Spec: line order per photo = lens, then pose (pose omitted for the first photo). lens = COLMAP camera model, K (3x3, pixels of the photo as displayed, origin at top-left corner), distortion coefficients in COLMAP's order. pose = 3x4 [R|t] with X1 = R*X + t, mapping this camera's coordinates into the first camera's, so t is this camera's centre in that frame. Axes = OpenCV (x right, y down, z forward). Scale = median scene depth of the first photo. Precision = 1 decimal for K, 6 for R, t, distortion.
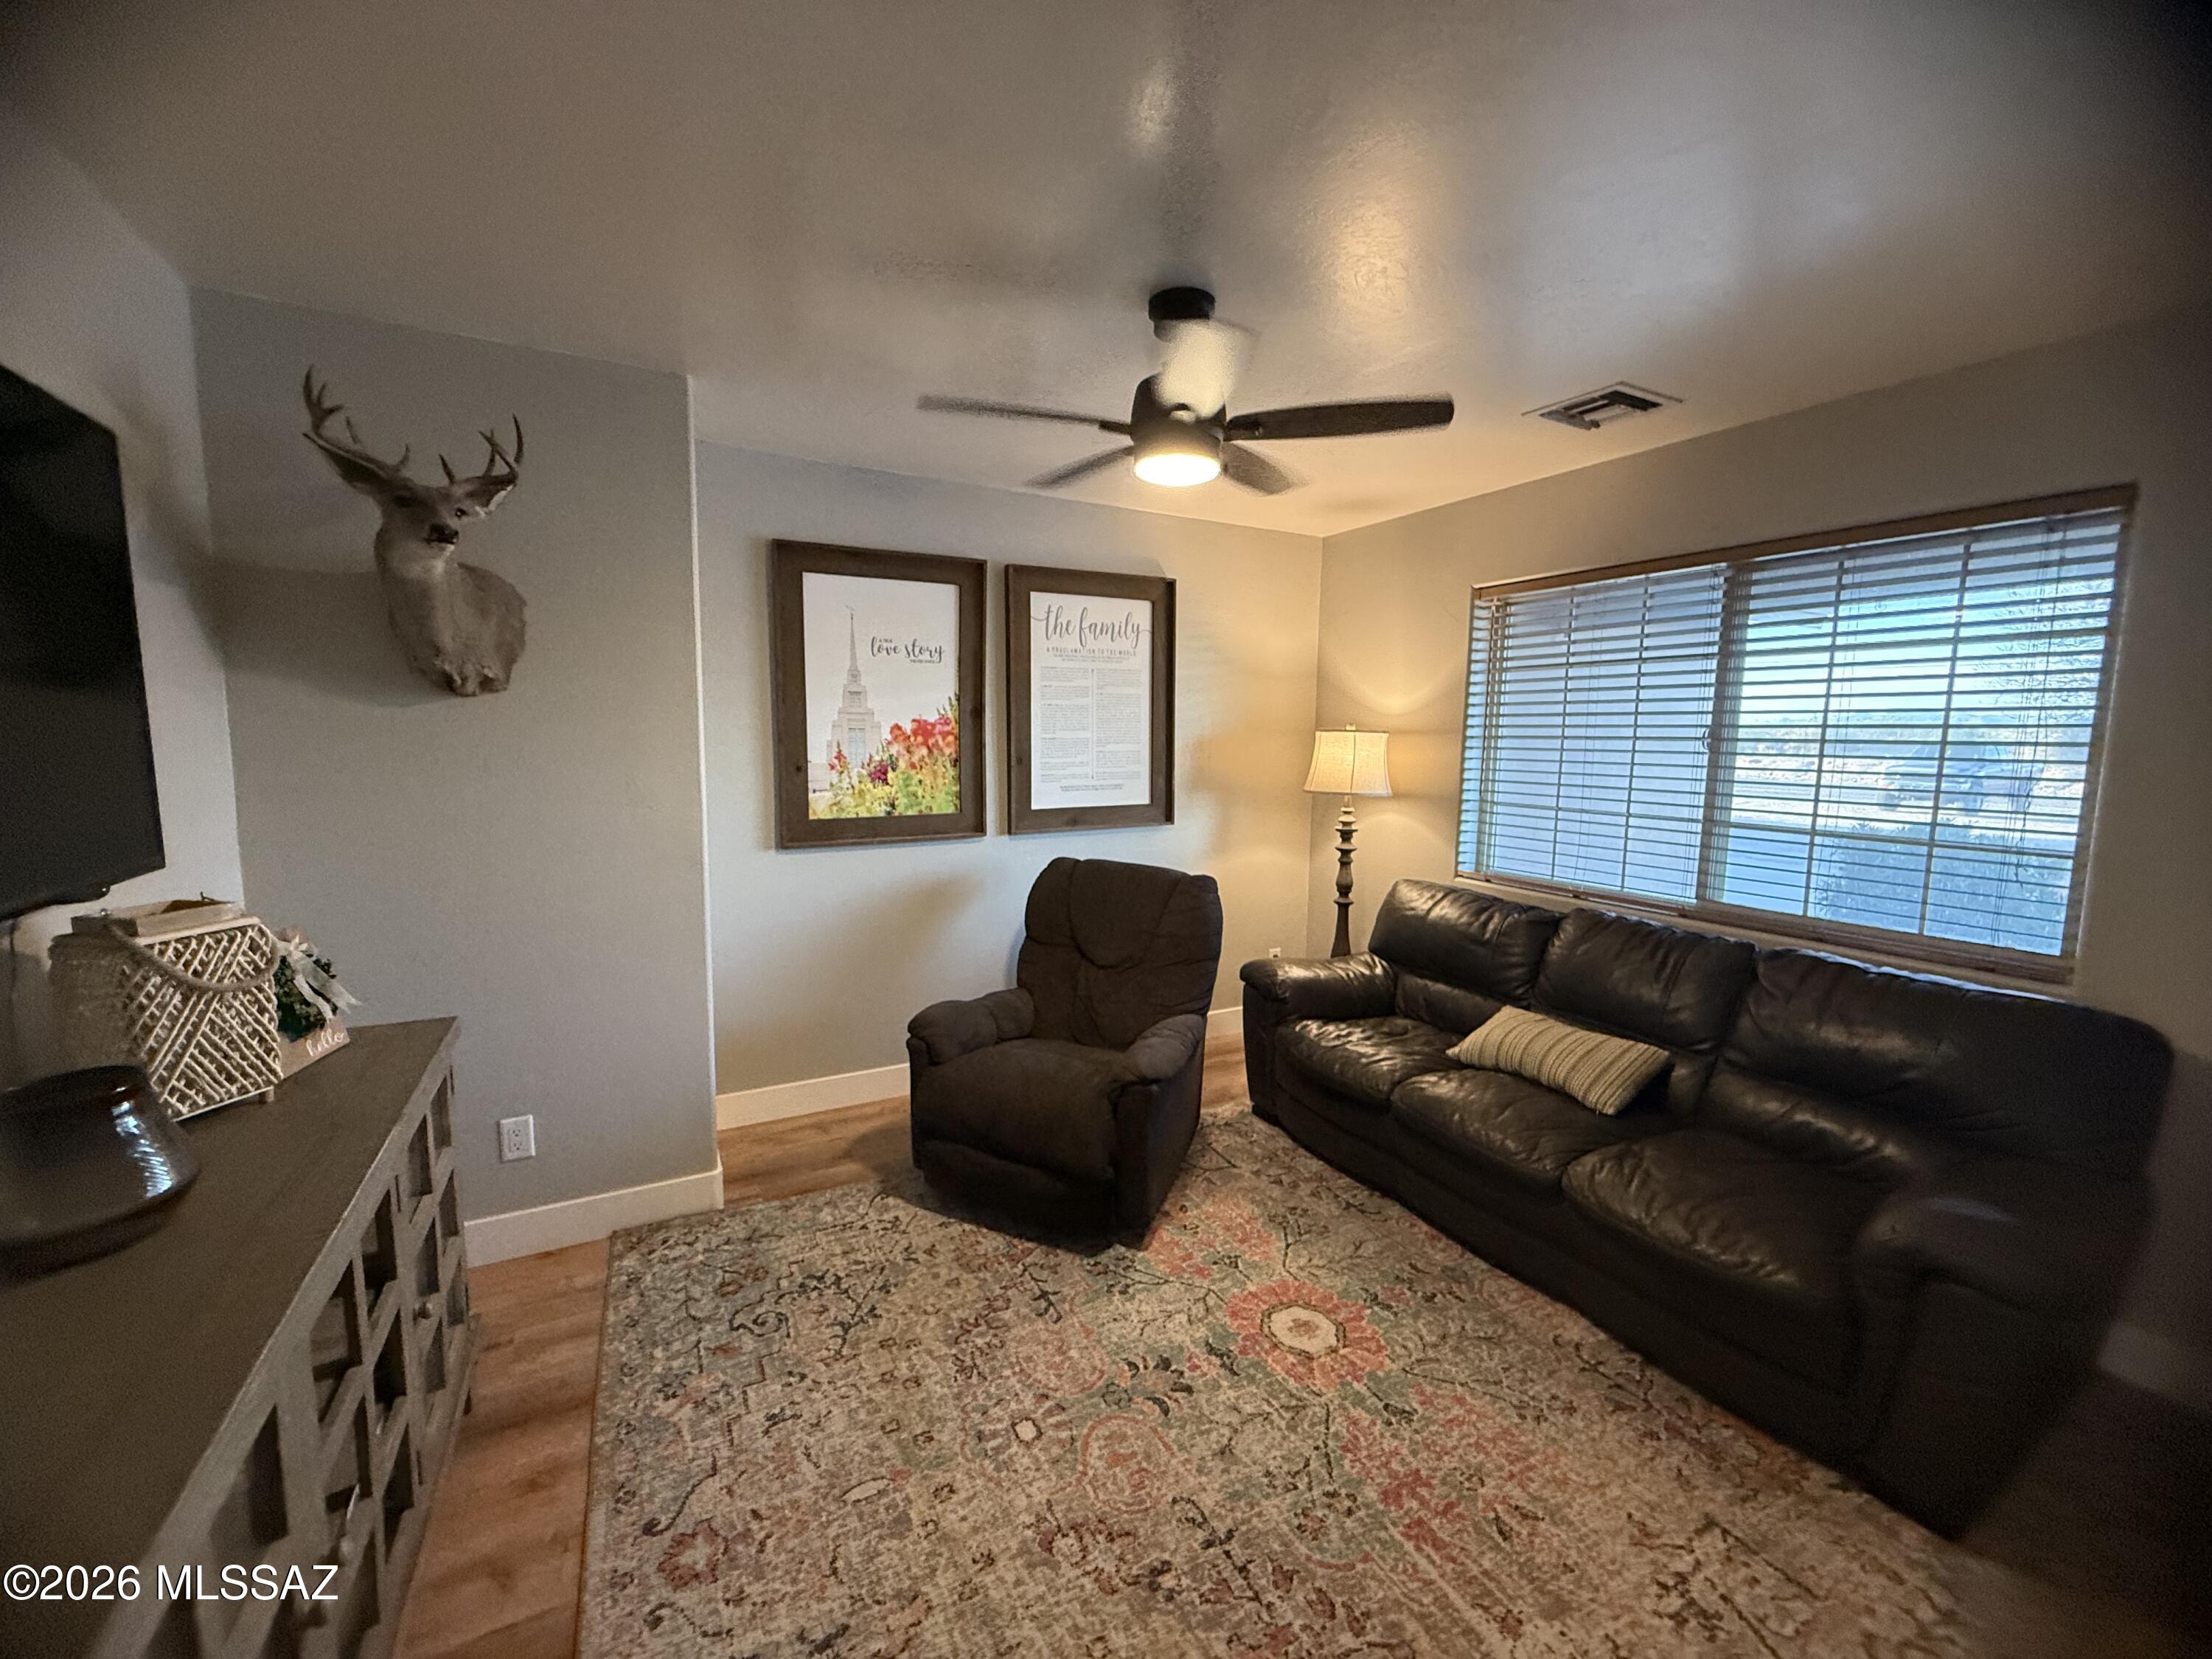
lens RADIAL K [[872.7, 0, 1093.2], [0, 872.7, 827.0], [0, 0, 1]] dist [0.009142, -0.000909]
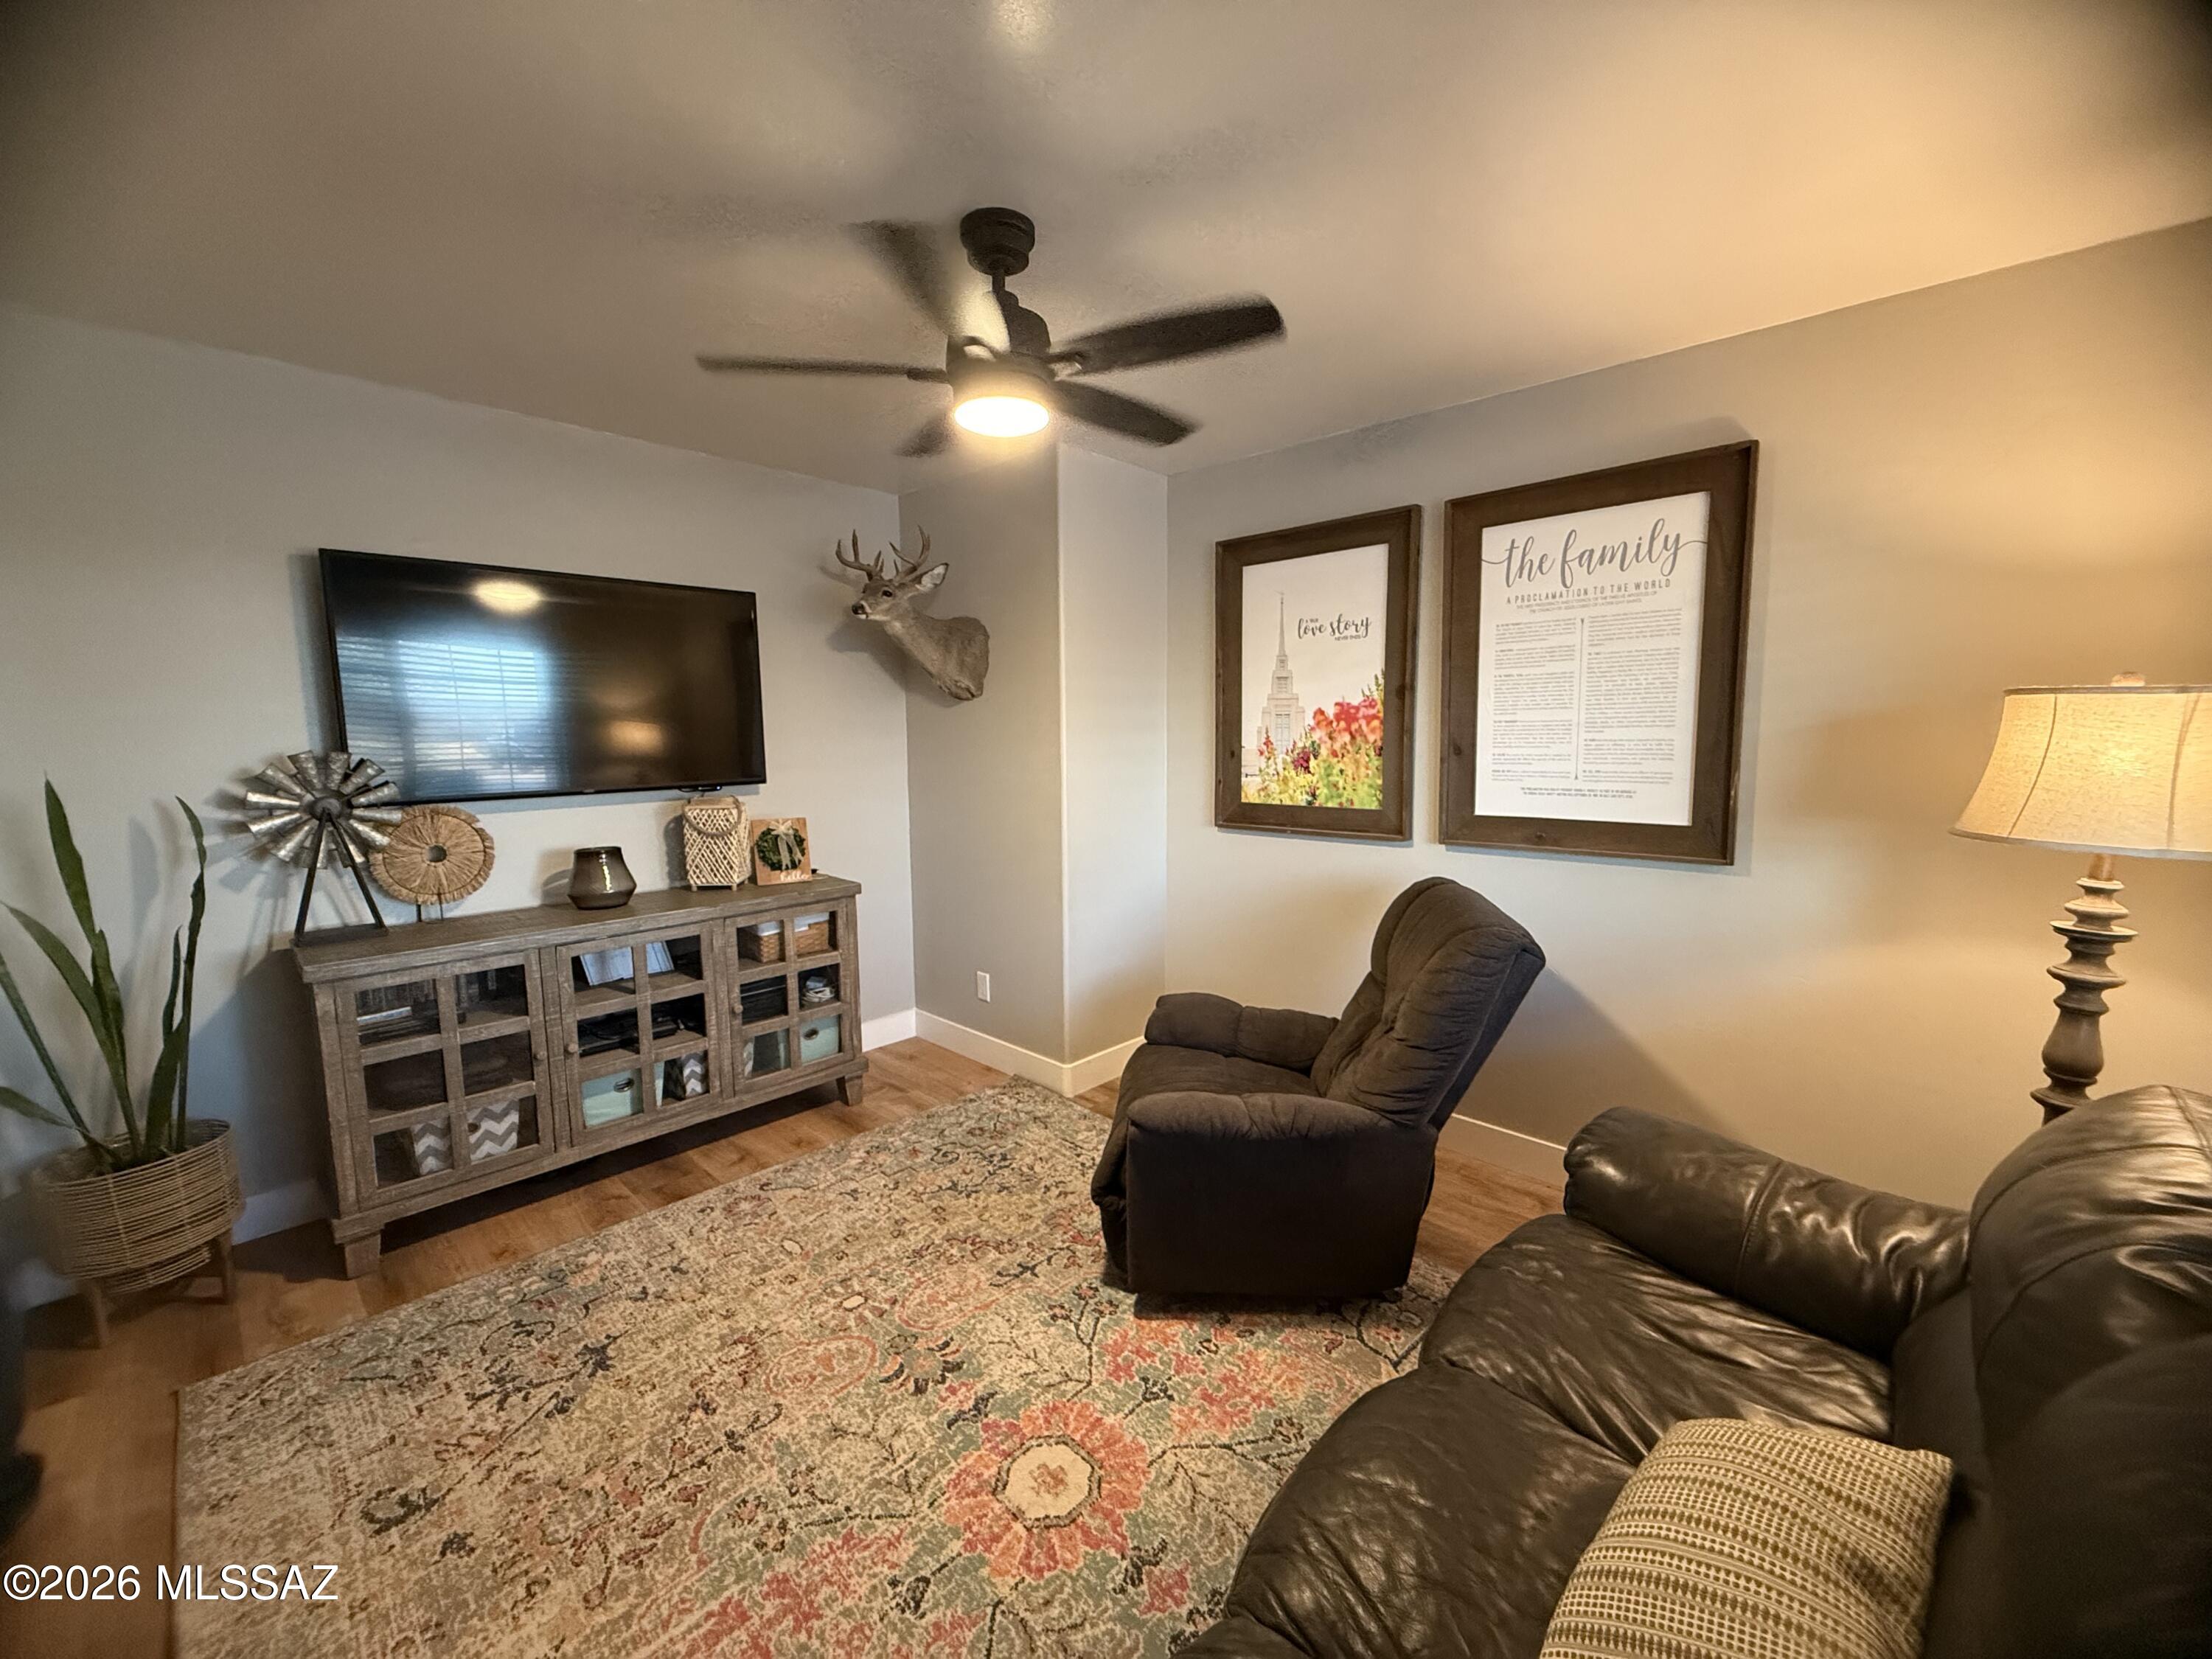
lens RADIAL K [[872.7, 0, 1102.4], [0, 872.7, 823.5], [0, 0, 1]] dist [0.009142, -0.000909]
pose [[0.323694, 0.093583, -0.941523, 0.601557], [-0.093798, 0.993369, 0.066488, -0.036382], [0.941501, 0.066791, 0.330325, 0.487313]]
